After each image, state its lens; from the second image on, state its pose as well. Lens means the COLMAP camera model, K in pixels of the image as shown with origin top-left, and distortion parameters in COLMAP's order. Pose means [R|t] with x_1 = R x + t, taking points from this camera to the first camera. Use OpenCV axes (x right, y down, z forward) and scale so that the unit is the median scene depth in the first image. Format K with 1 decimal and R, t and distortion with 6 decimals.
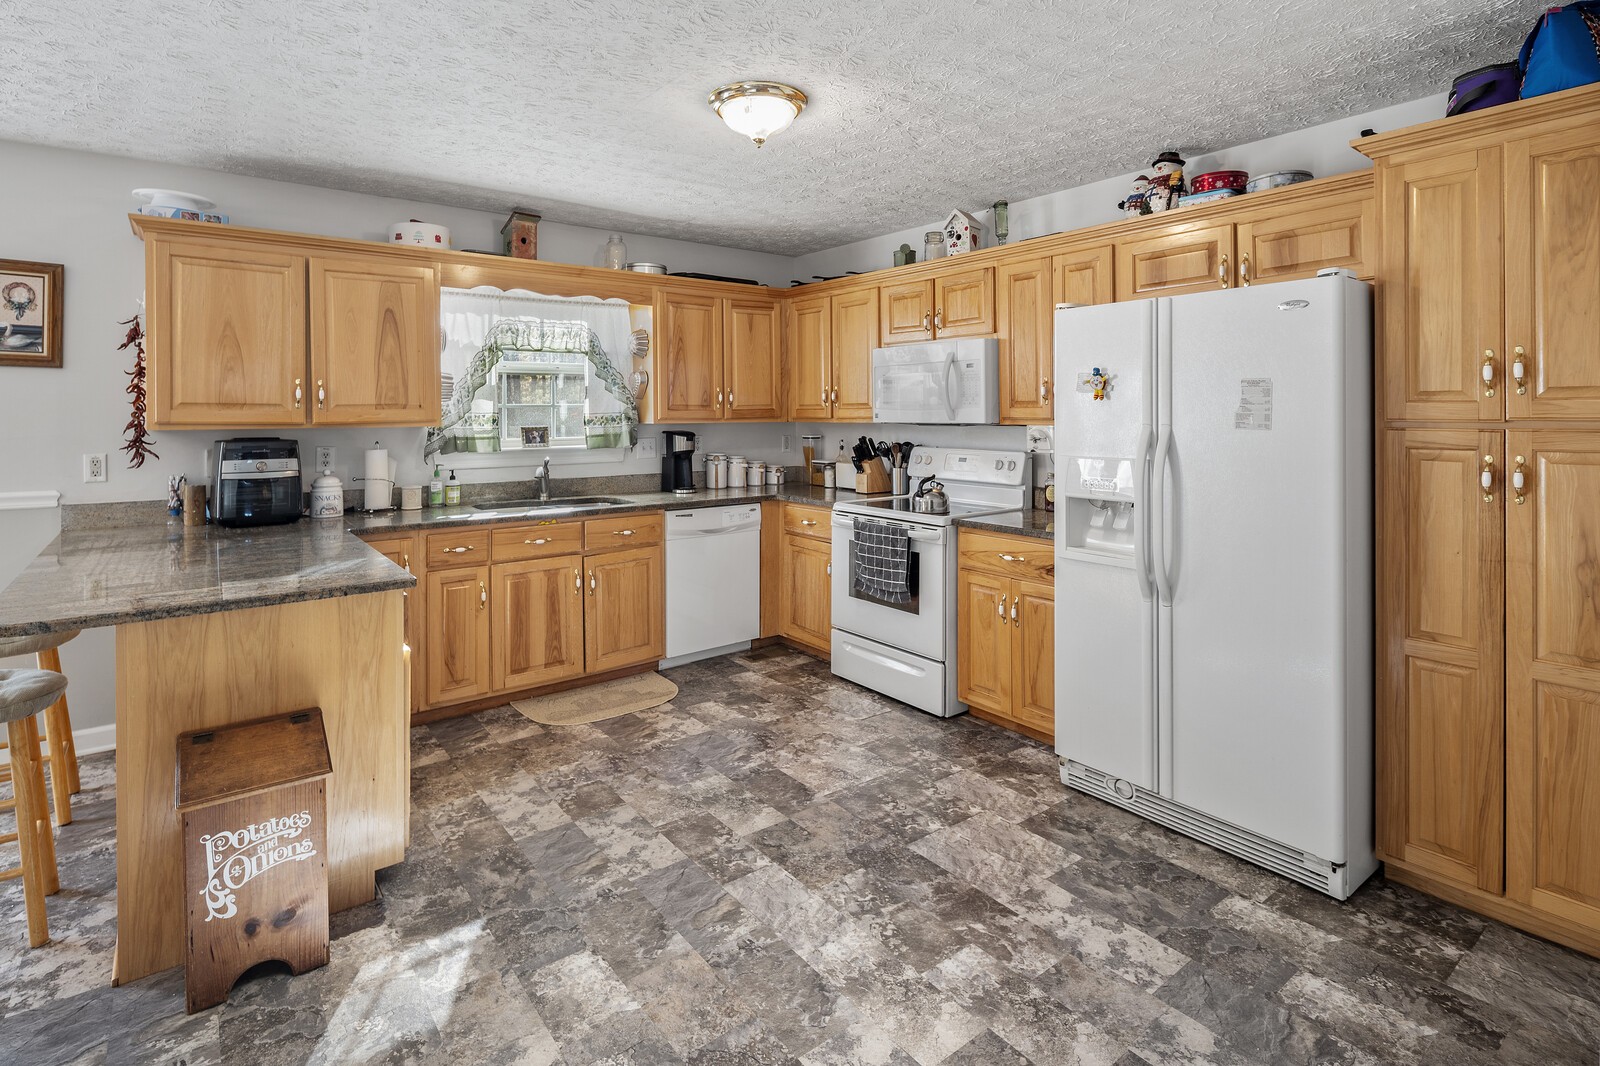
lens RADIAL K [[794.1, 0, 798.9], [0, 794.1, 418.2], [0, 0, 1]] dist [0.006528, -0.004966]
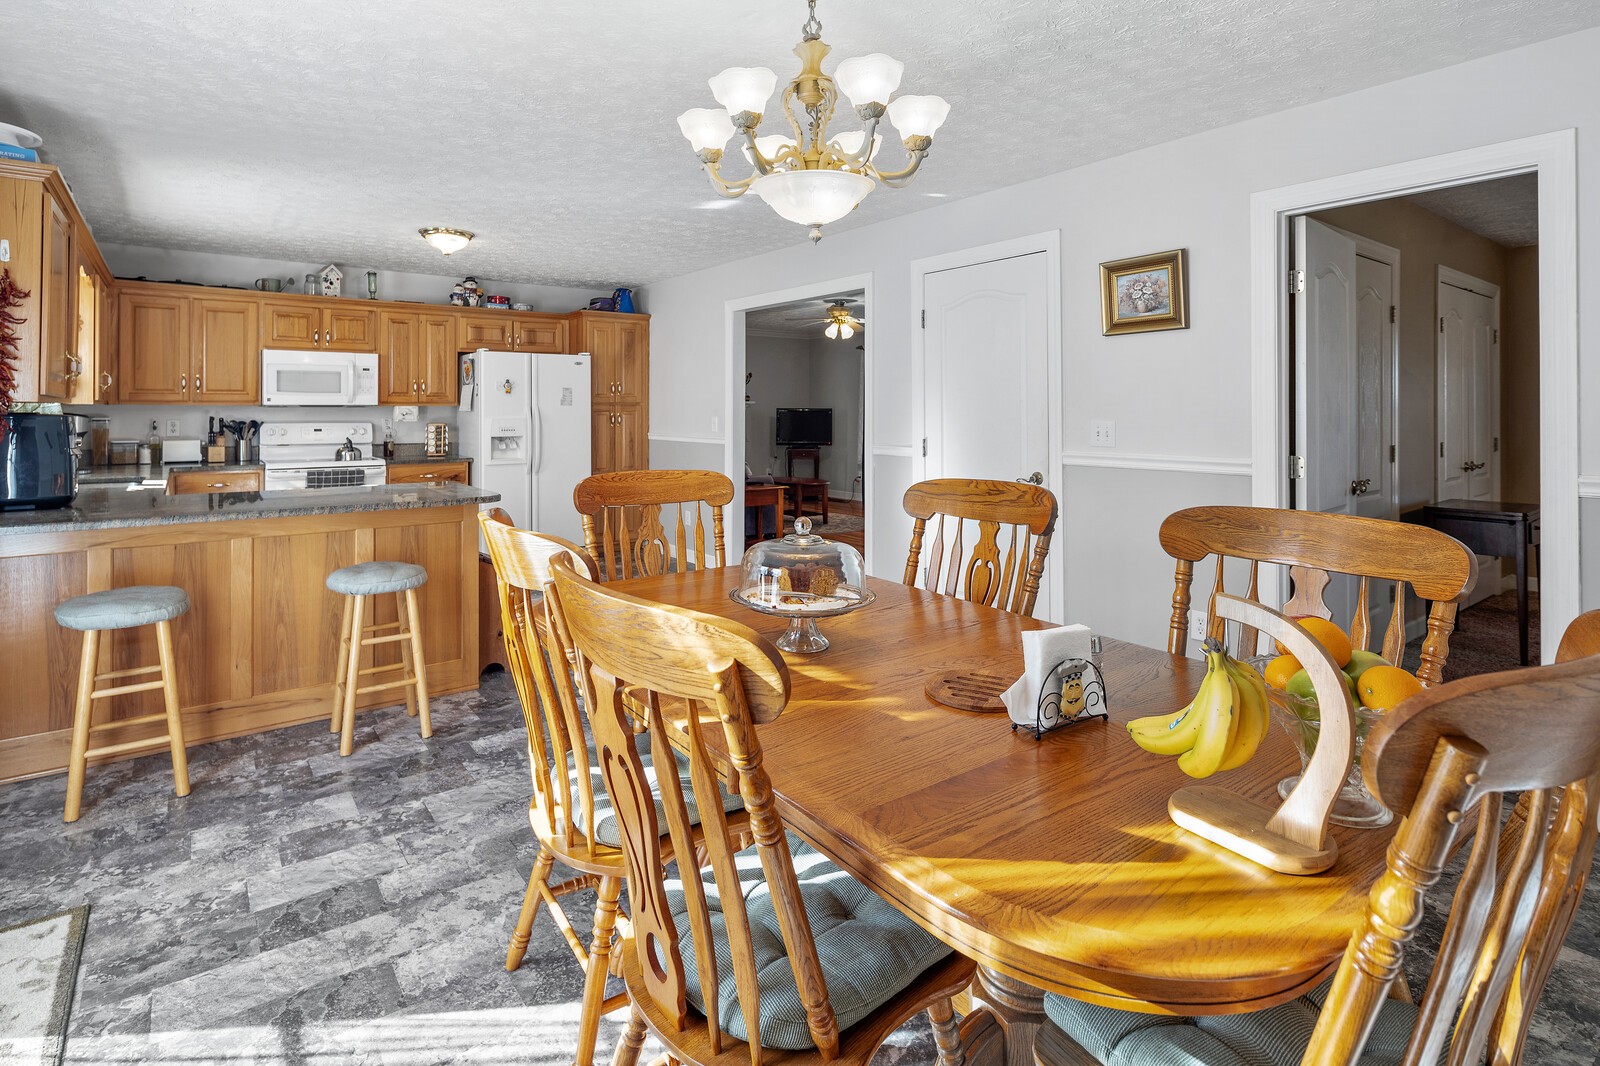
lens RADIAL K [[792.9, 0, 782.3], [0, 792.9, 404.6], [0, 0, 1]] dist [0.002764, -0.003511]
pose [[0.015604, 0.009076, 0.999837, -1.670739], [0.005254, 0.999944, -0.009159, 0.030440], [-0.999864, 0.005396, 0.015556, 0.142826]]
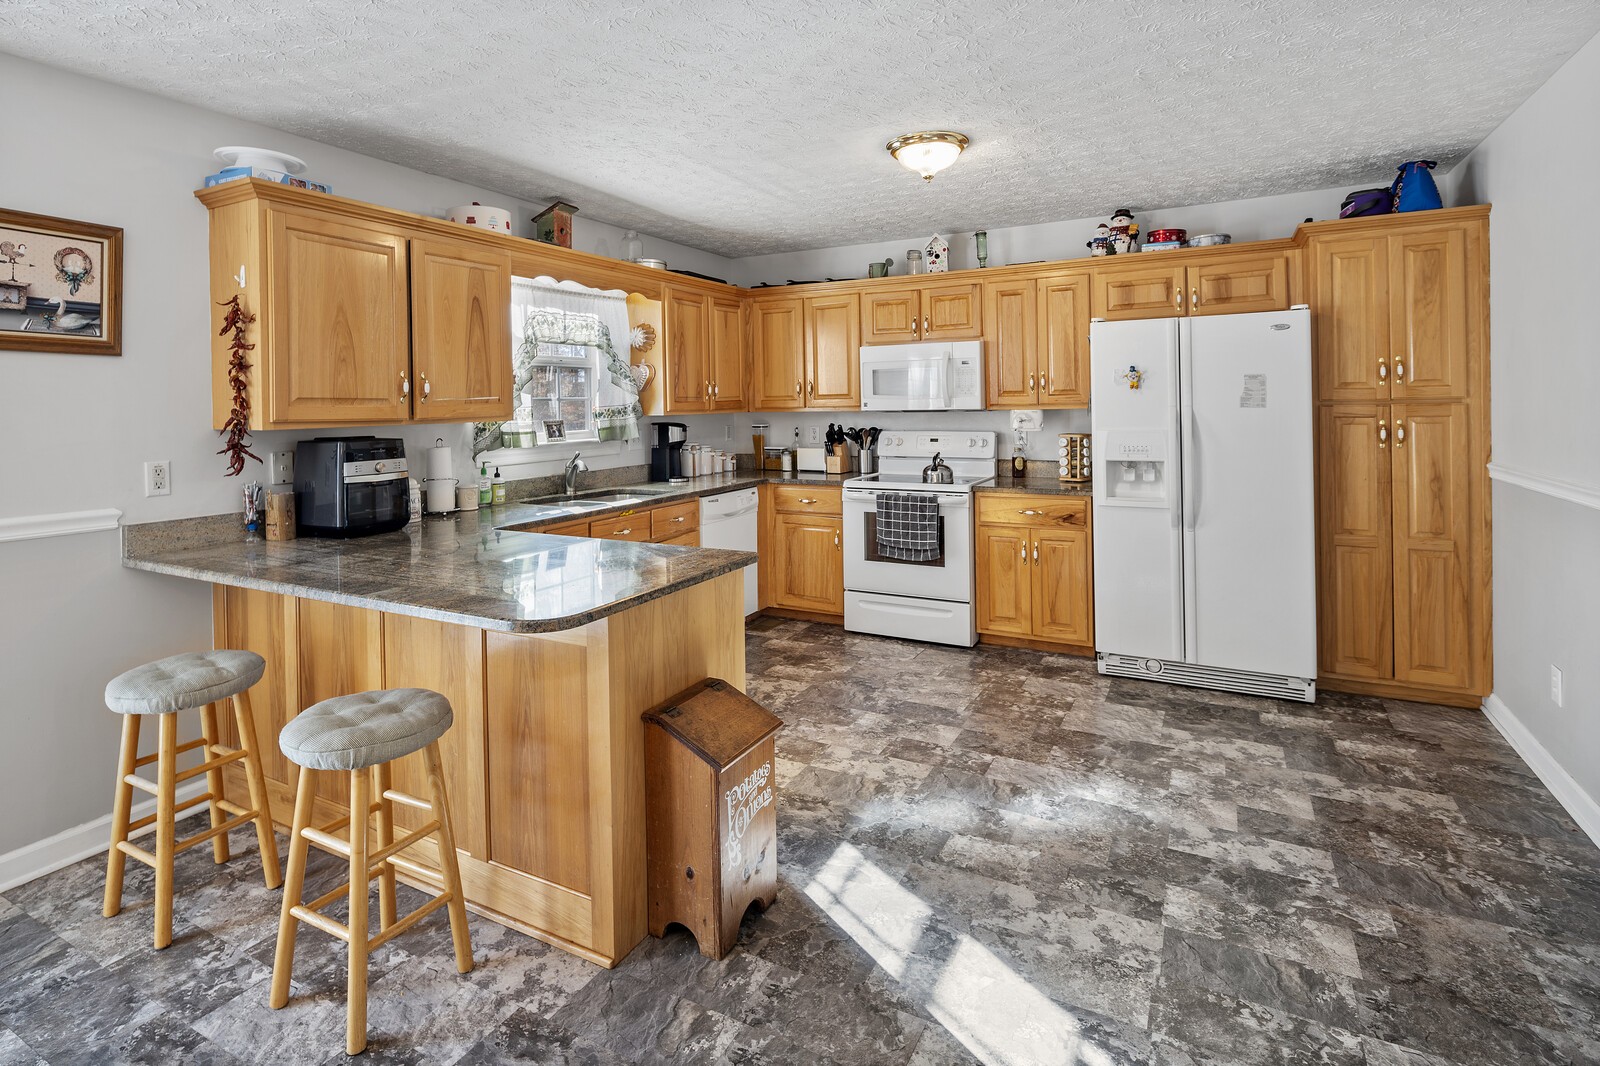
lens RADIAL K [[794.1, 0, 796.2], [0, 794.1, 410.3], [0, 0, 1]] dist [0.006528, -0.004966]
pose [[0.910929, -0.015590, 0.412268, -0.637079], [0.016160, 0.999867, 0.002104, 0.001305], [-0.412246, 0.004746, 0.911060, -0.018426]]
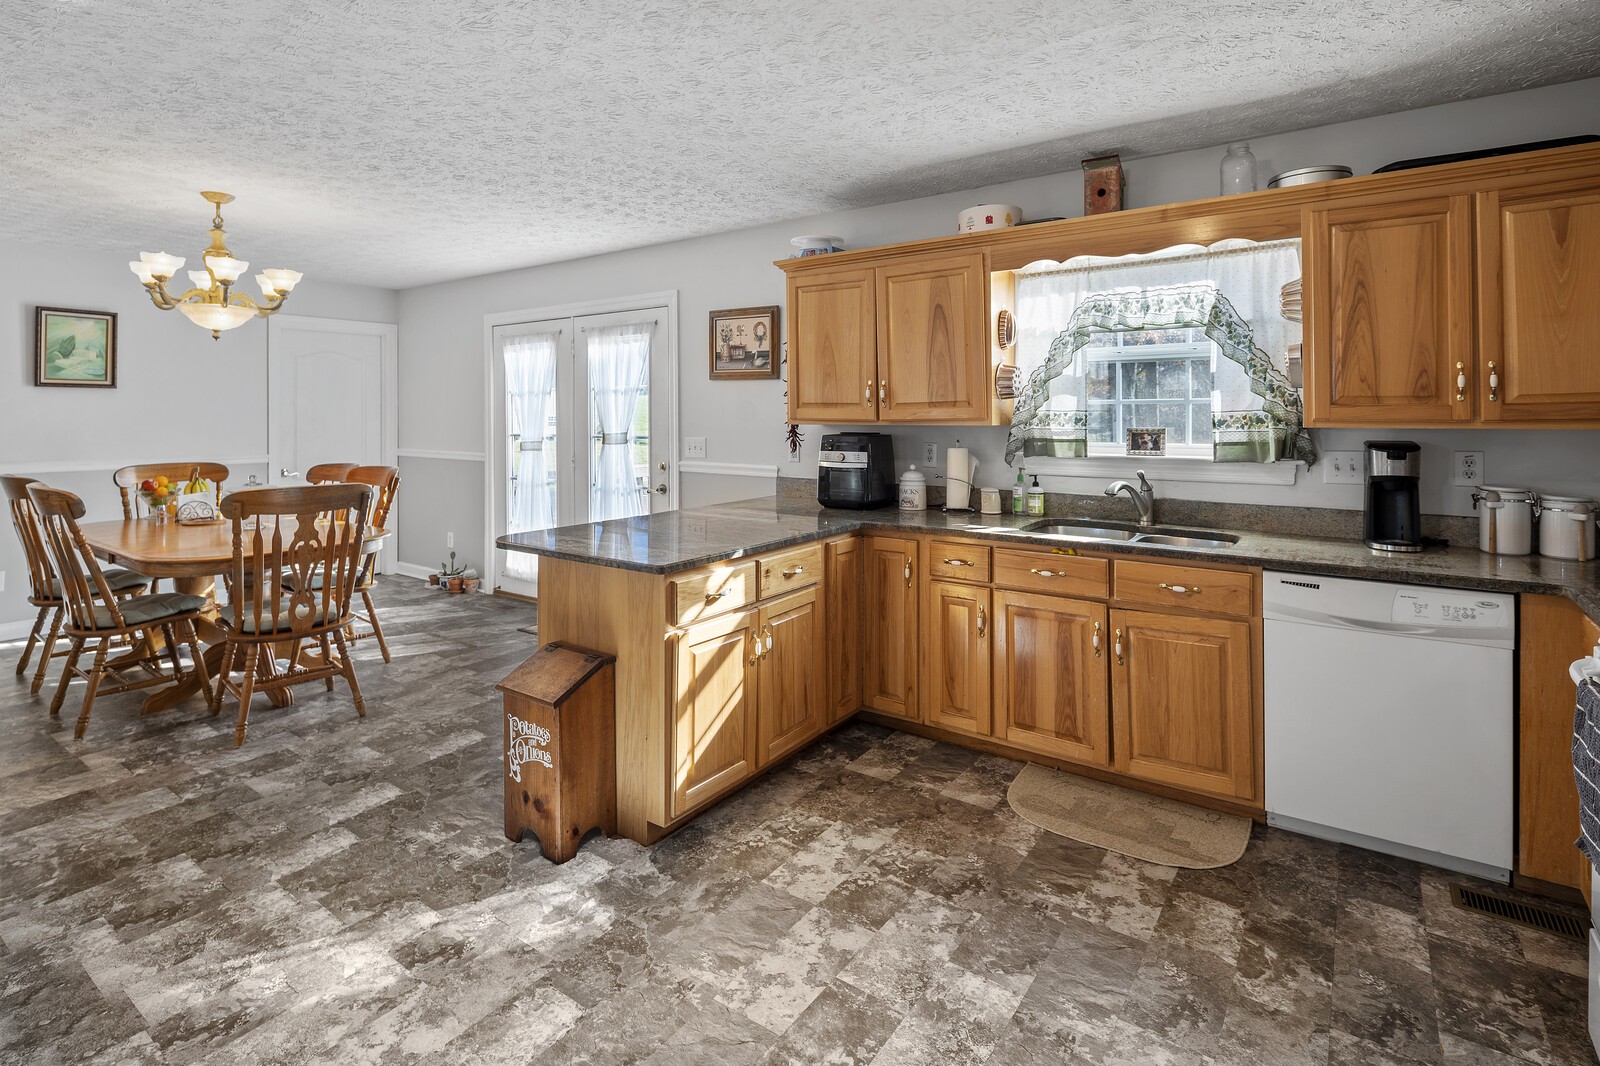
lens RADIAL K [[794.1, 0, 782.8], [0, 794.1, 412.9], [0, 0, 1]] dist [0.006528, -0.004966]
pose [[0.277120, 0.001944, -0.960833, 0.421696], [-0.004347, 0.999990, 0.000769, -0.004414], [0.960825, 0.003964, 0.277126, 0.620537]]
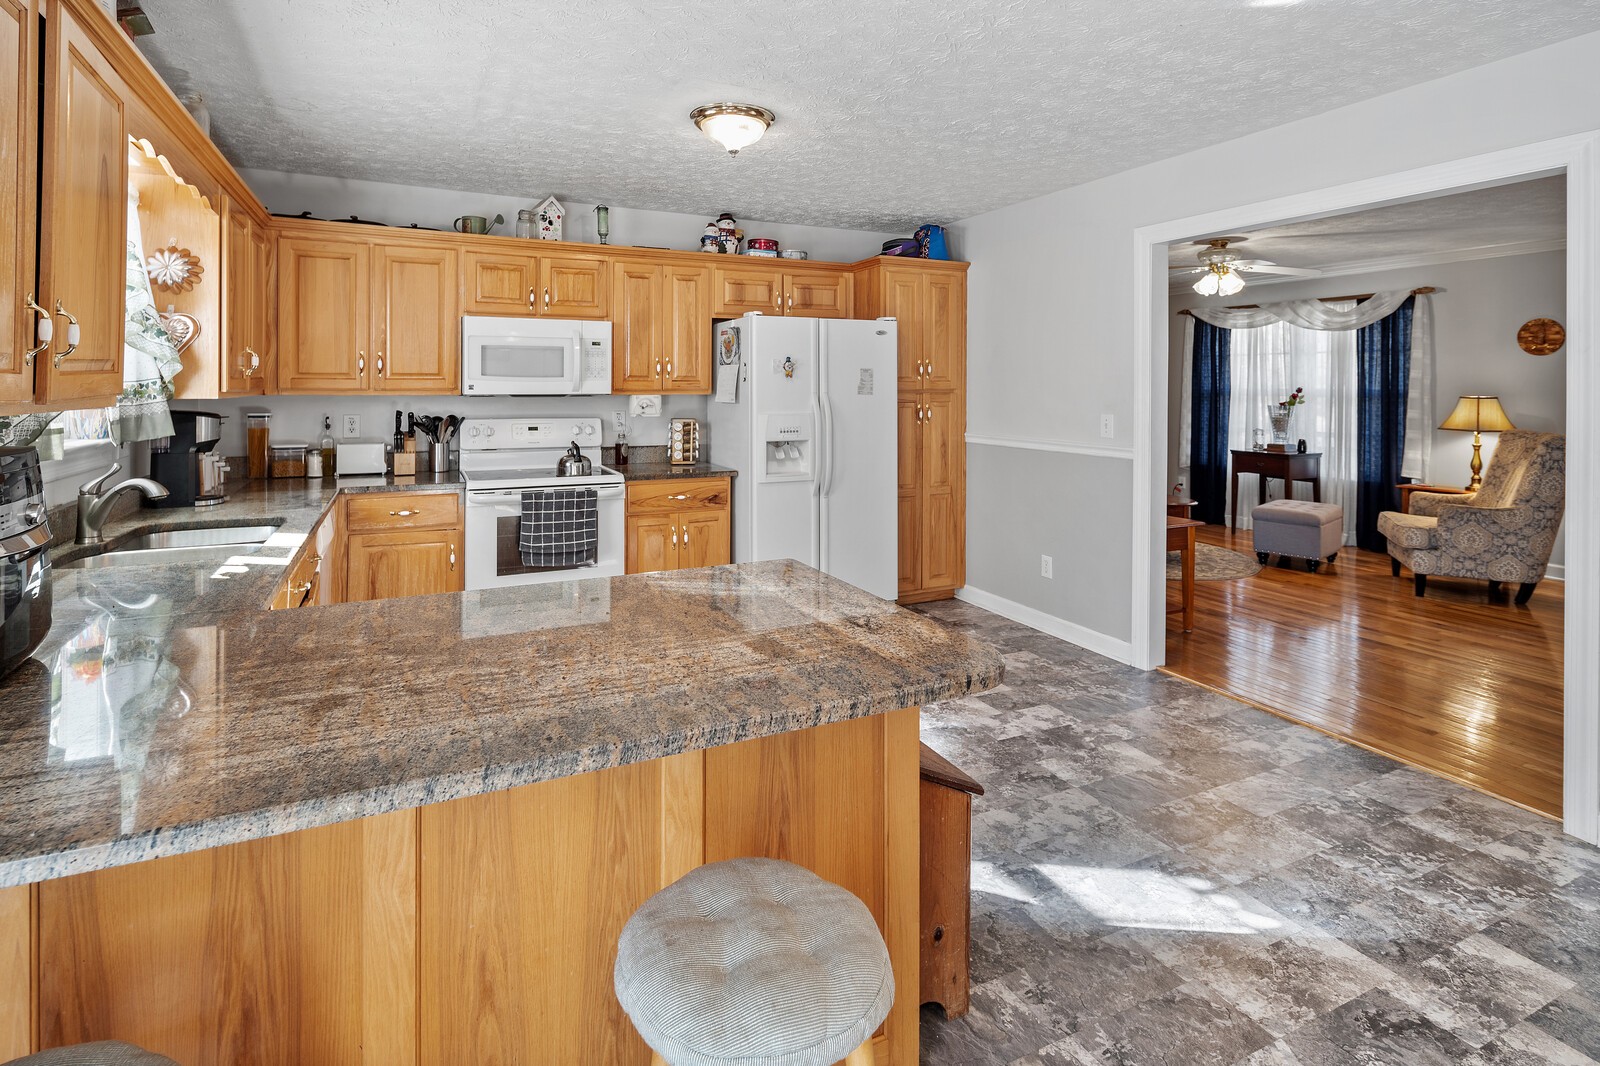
lens RADIAL K [[794.1, 0, 787.5], [0, 794.1, 385.5], [0, 0, 1]] dist [0.006528, -0.004966]
pose [[0.214814, 0.004100, 0.976646, -1.008561], [0.001997, 0.999987, -0.004637, 0.000384], [-0.976653, 0.002946, 0.214803, 0.577025]]
